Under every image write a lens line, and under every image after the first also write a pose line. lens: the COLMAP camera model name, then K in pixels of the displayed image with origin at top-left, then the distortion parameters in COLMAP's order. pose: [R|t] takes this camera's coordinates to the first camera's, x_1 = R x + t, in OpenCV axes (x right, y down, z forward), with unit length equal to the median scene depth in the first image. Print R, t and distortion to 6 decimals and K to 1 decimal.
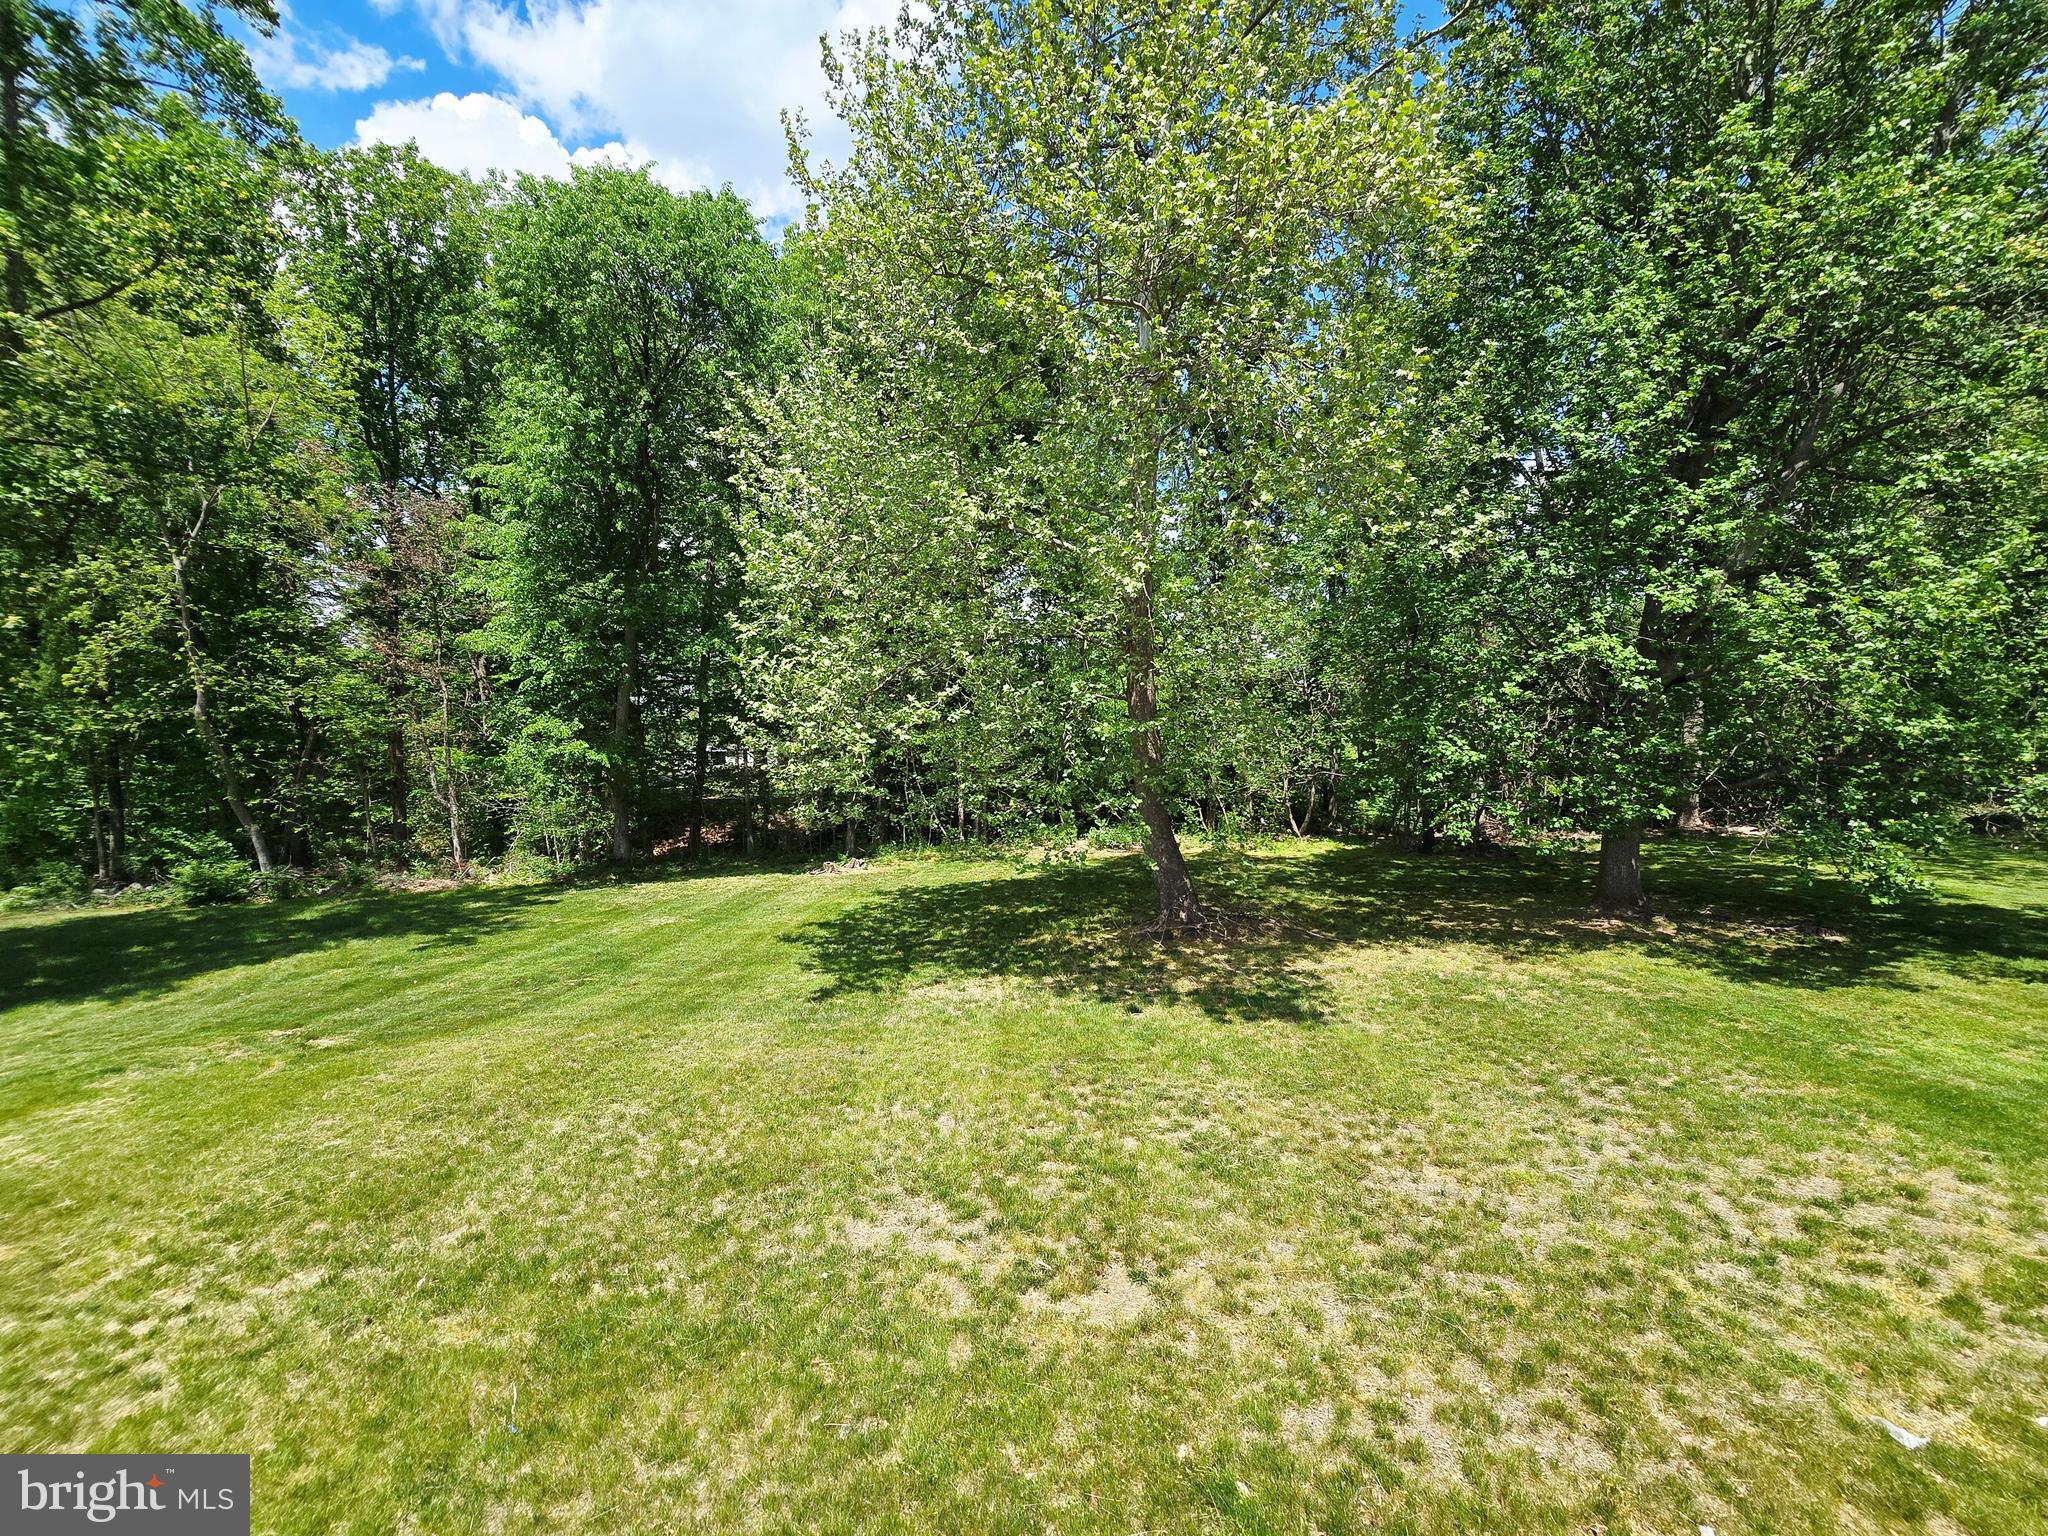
lens RADIAL K [[846.3, 0, 1023.0], [0, 846.3, 773.2], [0, 0, 1]] dist [-0.008859, 0.002983]
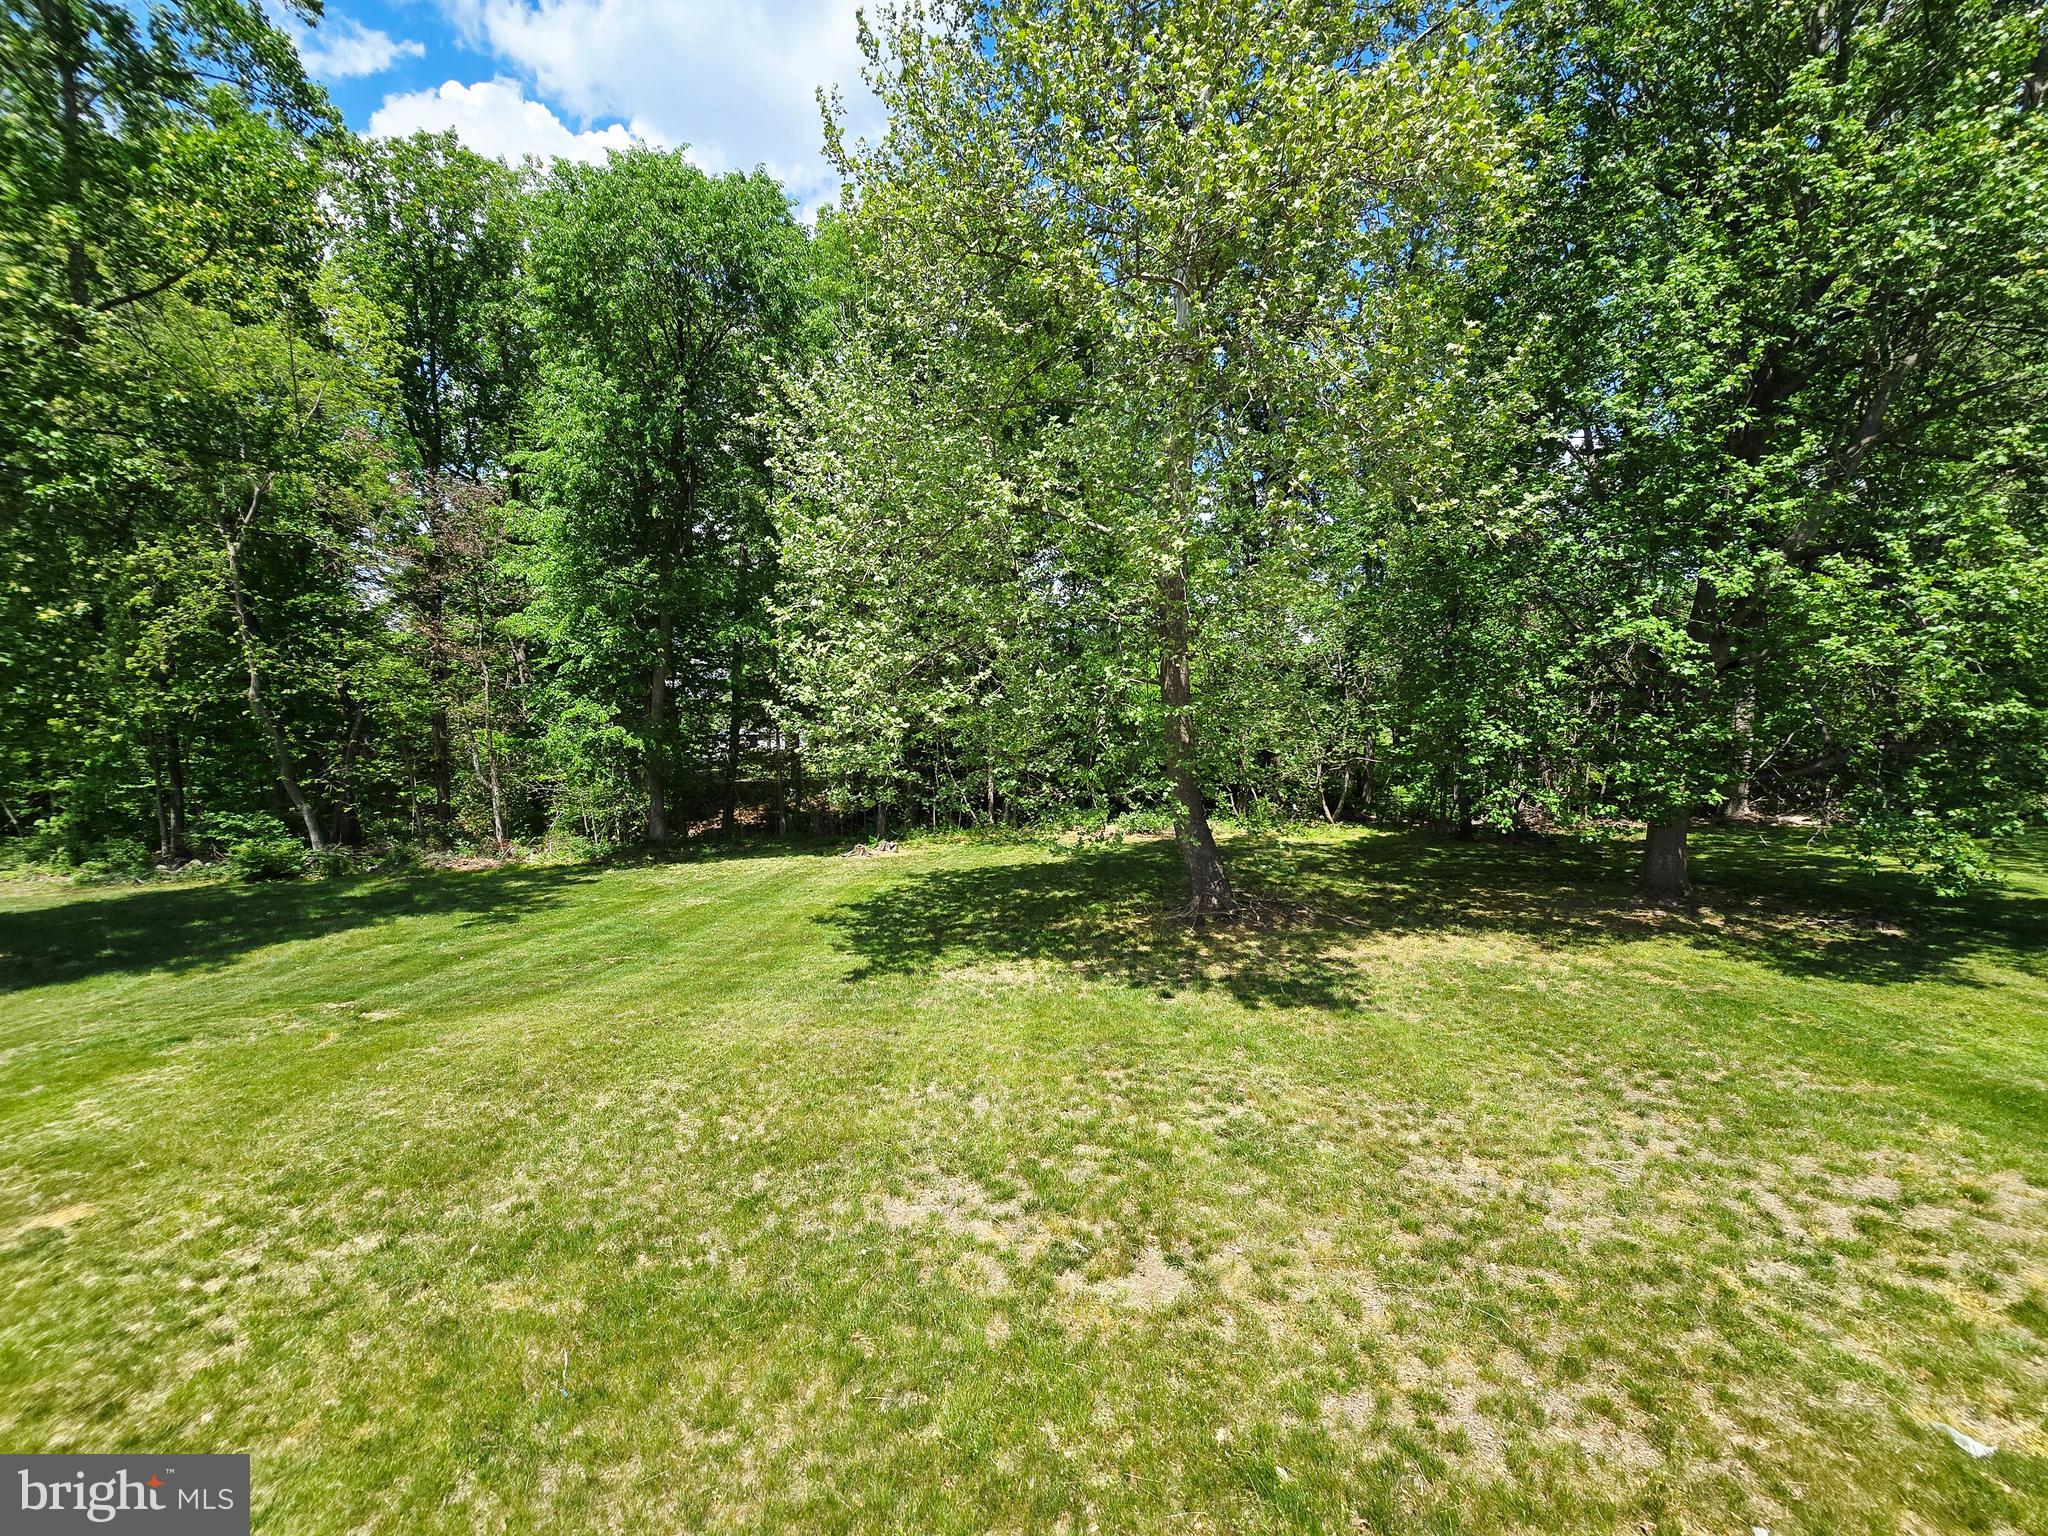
lens RADIAL K [[846.3, 0, 1023.0], [0, 846.3, 773.2], [0, 0, 1]] dist [-0.008859, 0.002983]
pose [[0.999408, 0.005424, -0.033966, -0.004354], [-0.004797, 0.999817, 0.018503, 0.000201], [0.034060, -0.018330, 0.999252, 0.001416]]
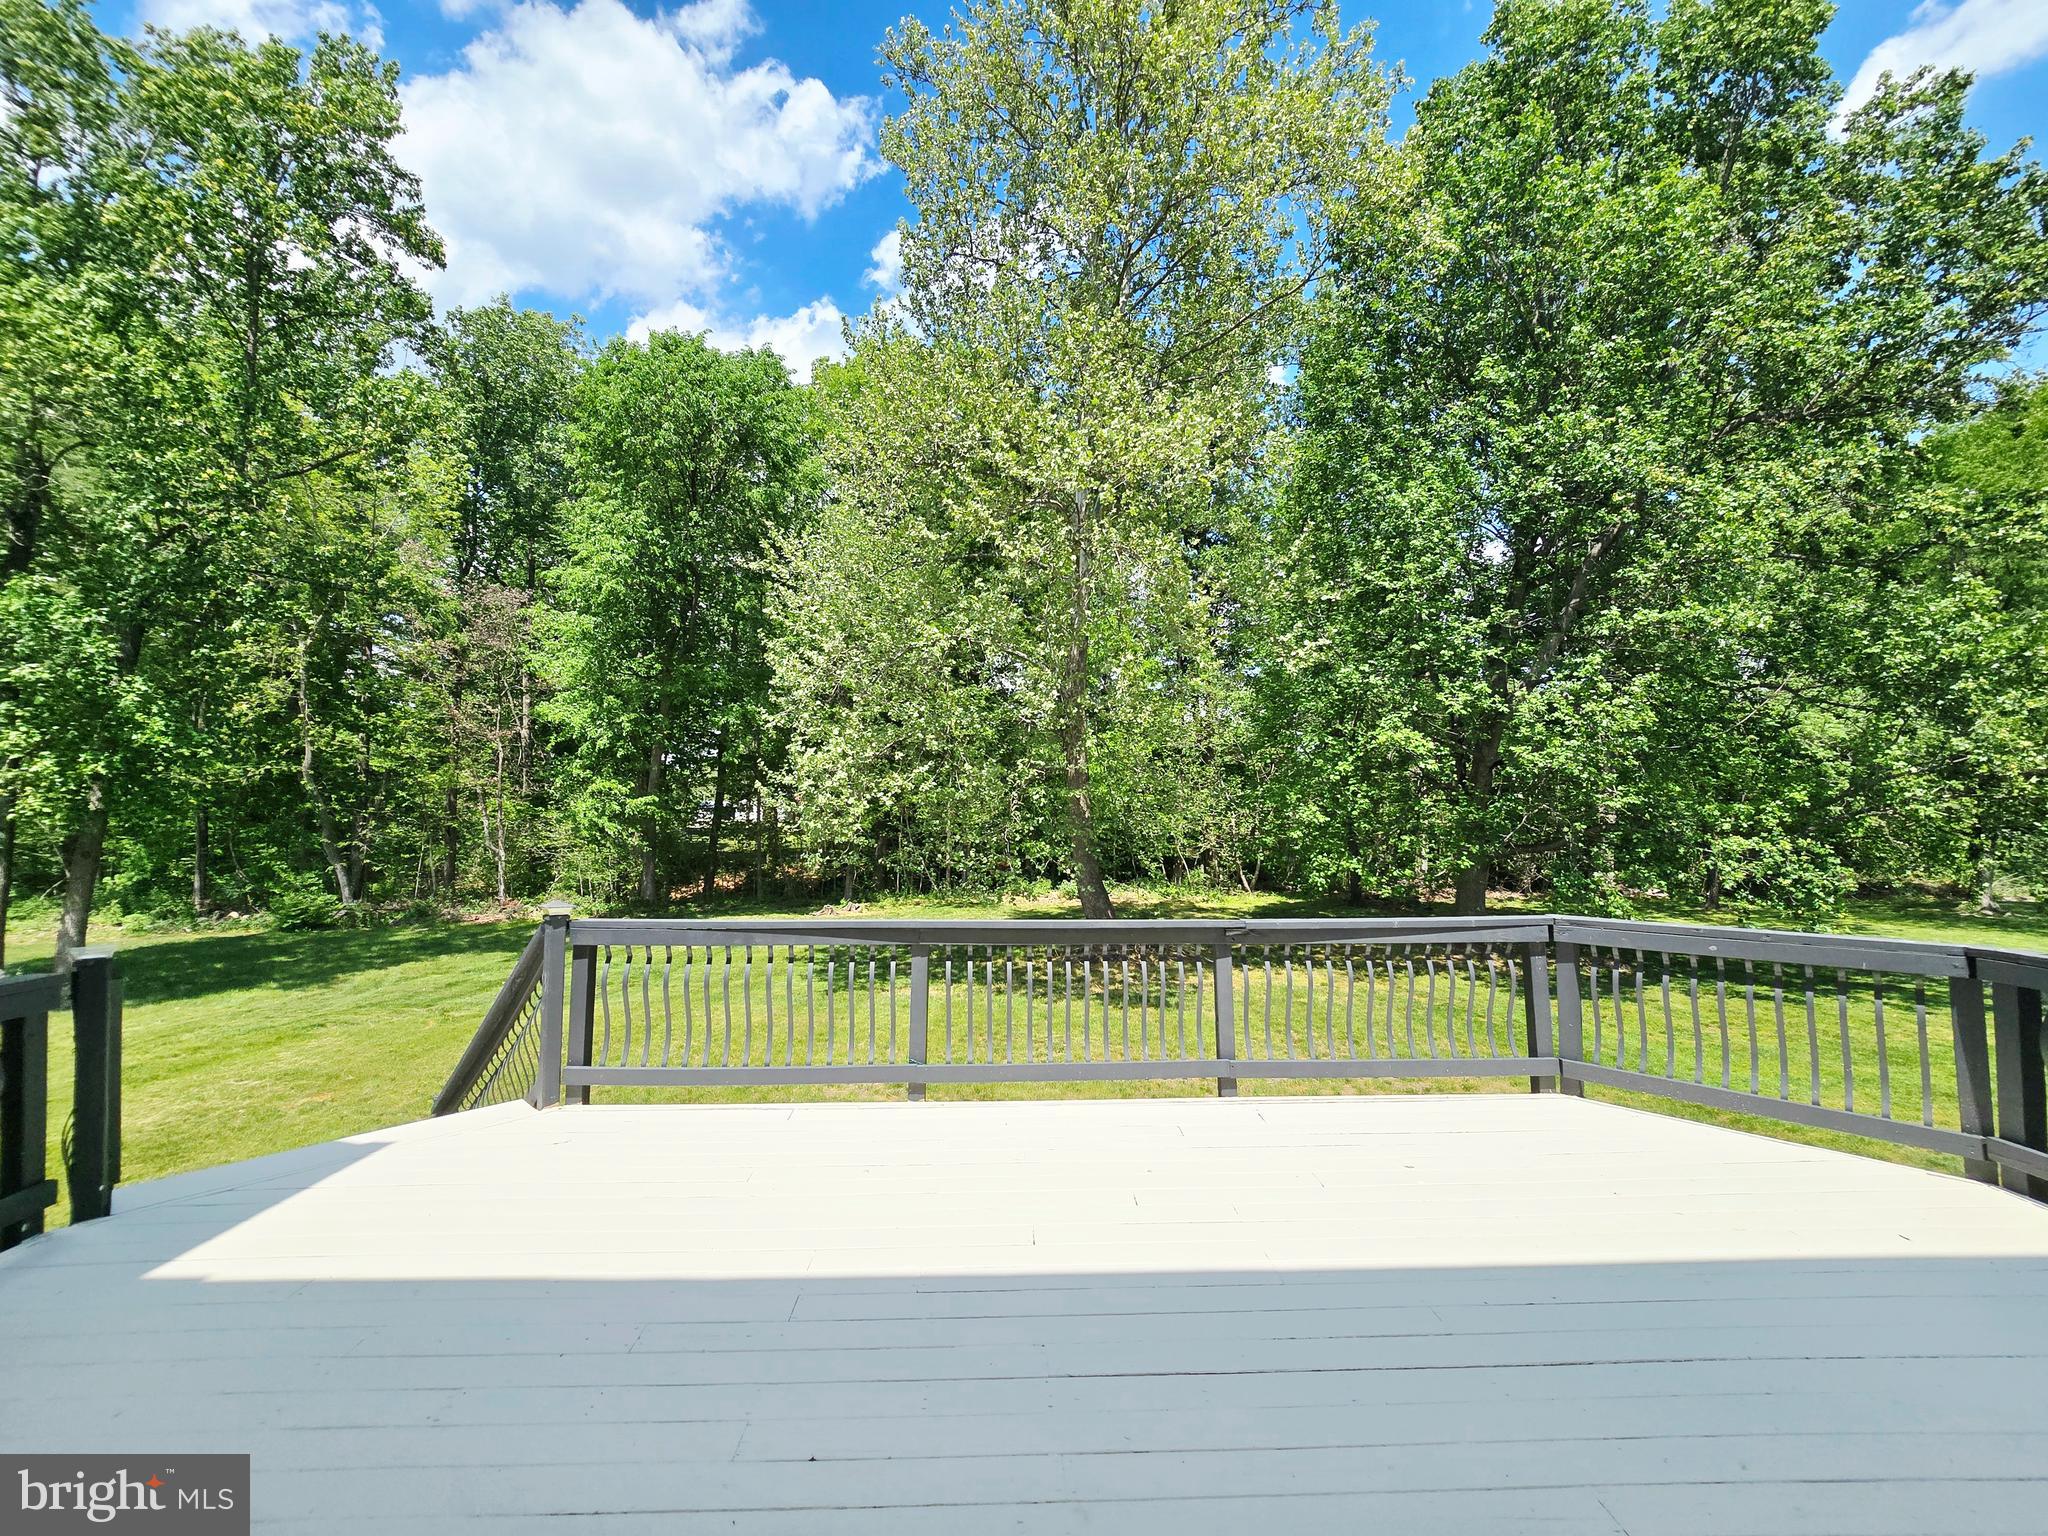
lens RADIAL K [[834.7, 0, 1030.7], [0, 834.7, 768.3], [0, 0, 1]] dist [-0.002910, 0.000146]
pose [[0.999858, 0.016812, 0.001158, 0.093019], [-0.016675, 0.996946, -0.076293, 0.003561], [-0.002437, 0.076263, 0.997085, -0.354348]]
